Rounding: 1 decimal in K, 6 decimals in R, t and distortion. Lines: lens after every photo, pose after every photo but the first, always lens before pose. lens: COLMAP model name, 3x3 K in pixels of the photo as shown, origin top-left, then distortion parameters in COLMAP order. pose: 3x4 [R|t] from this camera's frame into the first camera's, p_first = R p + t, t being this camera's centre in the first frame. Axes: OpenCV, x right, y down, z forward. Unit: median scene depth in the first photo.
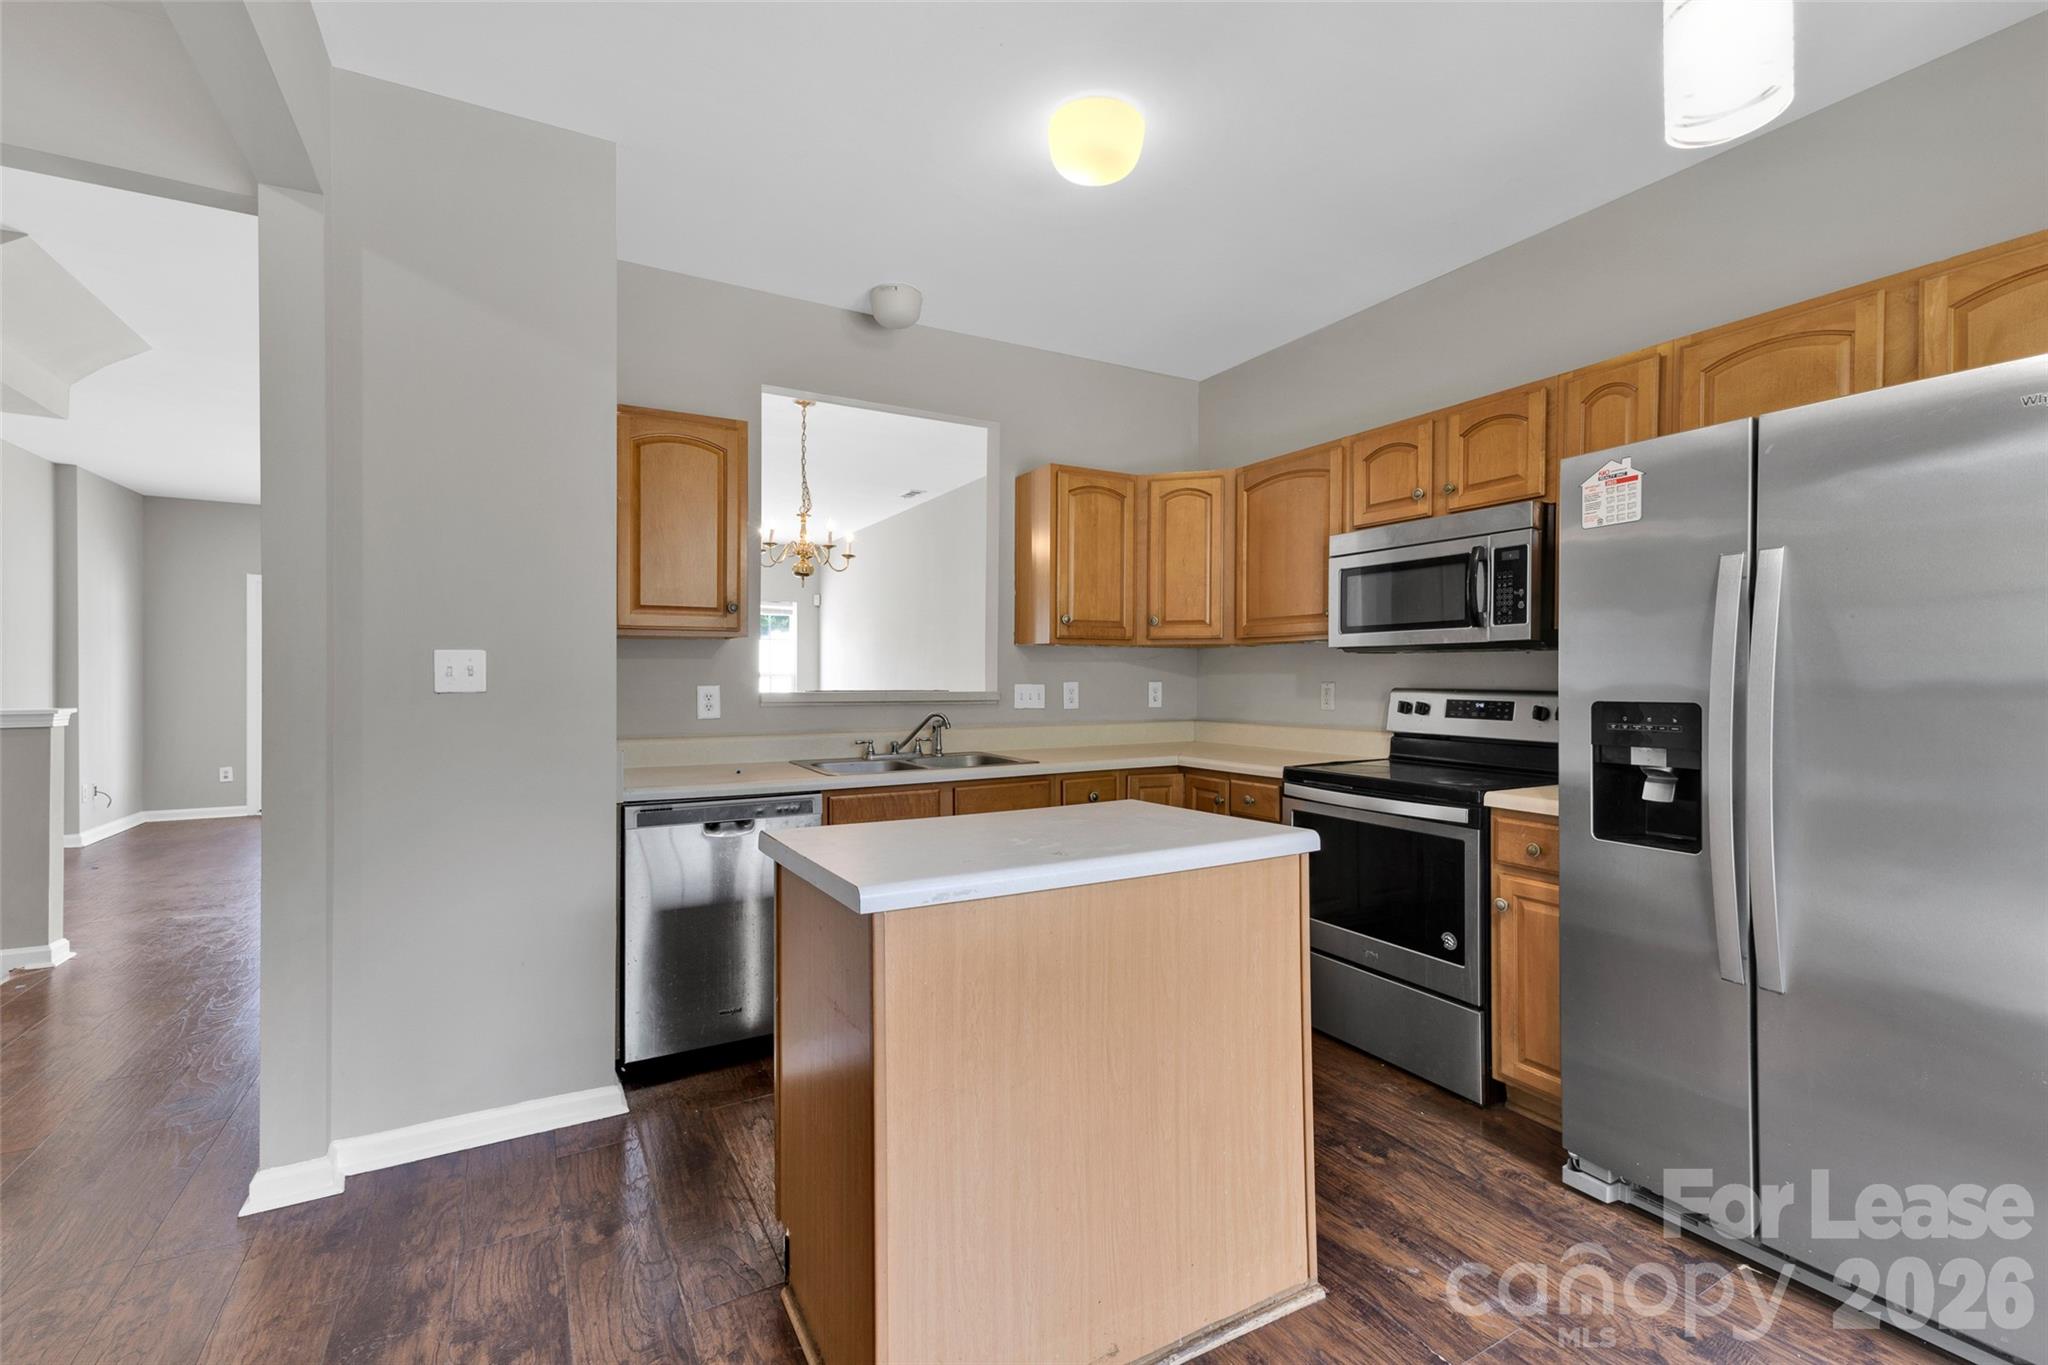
lens RADIAL K [[881.0, 0, 1023.0], [0, 881.0, 675.1], [0, 0, 1]] dist [-0.003926, -0.000443]
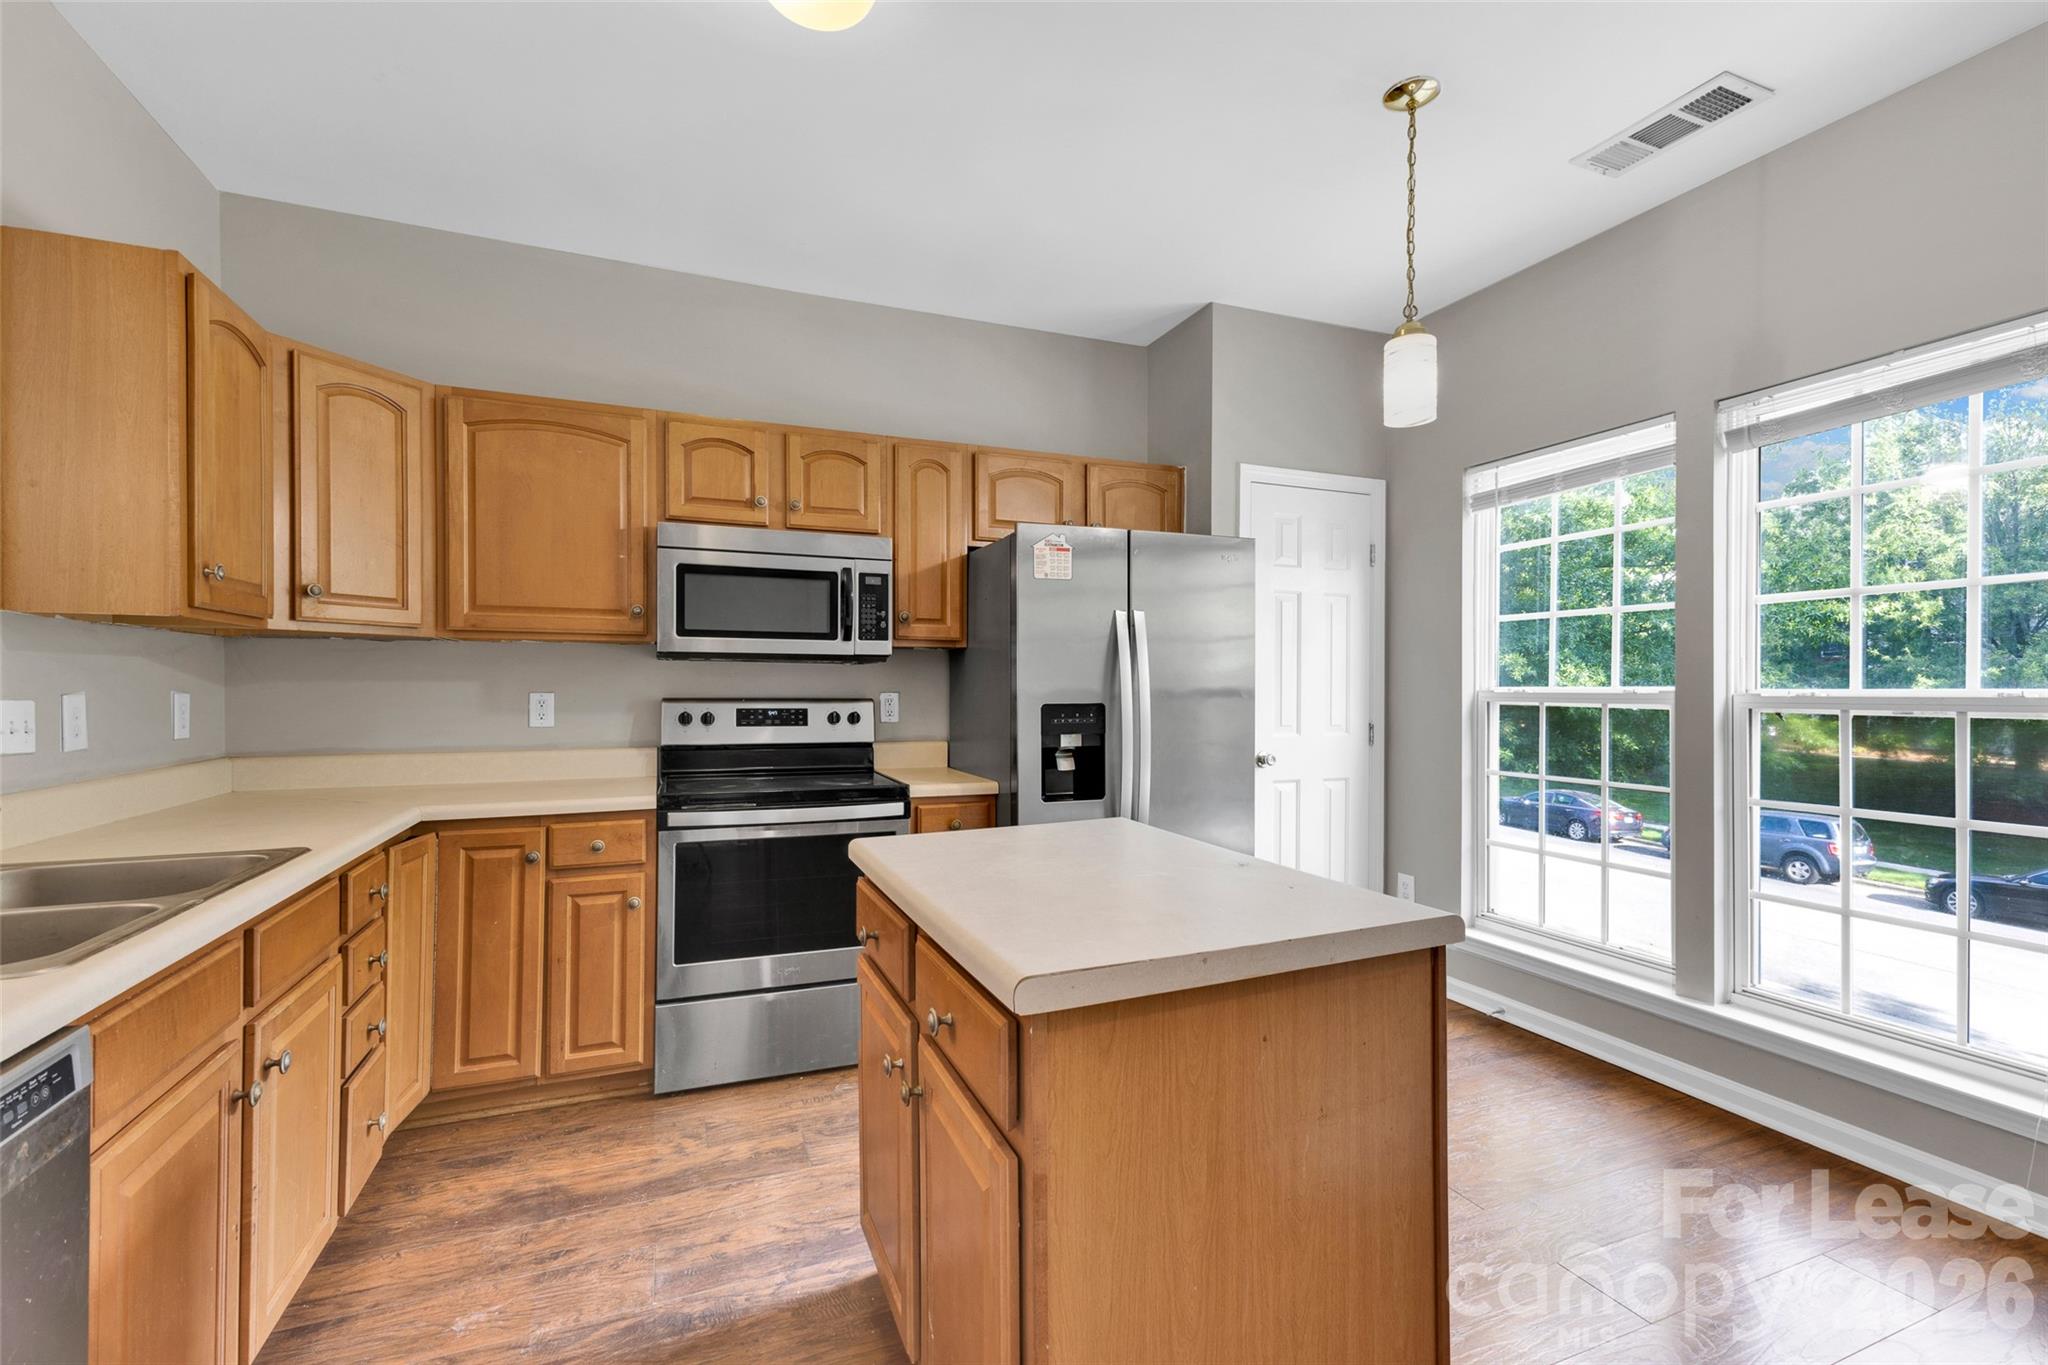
lens RADIAL K [[881.0, 0, 1018.3], [0, 881.0, 693.1], [0, 0, 1]] dist [-0.003926, -0.000443]
pose [[0.125027, -0.005992, 0.992135, -0.508493], [-0.003564, 0.999973, 0.006488, 0.002616], [-0.992147, -0.004348, 0.125002, 0.596695]]
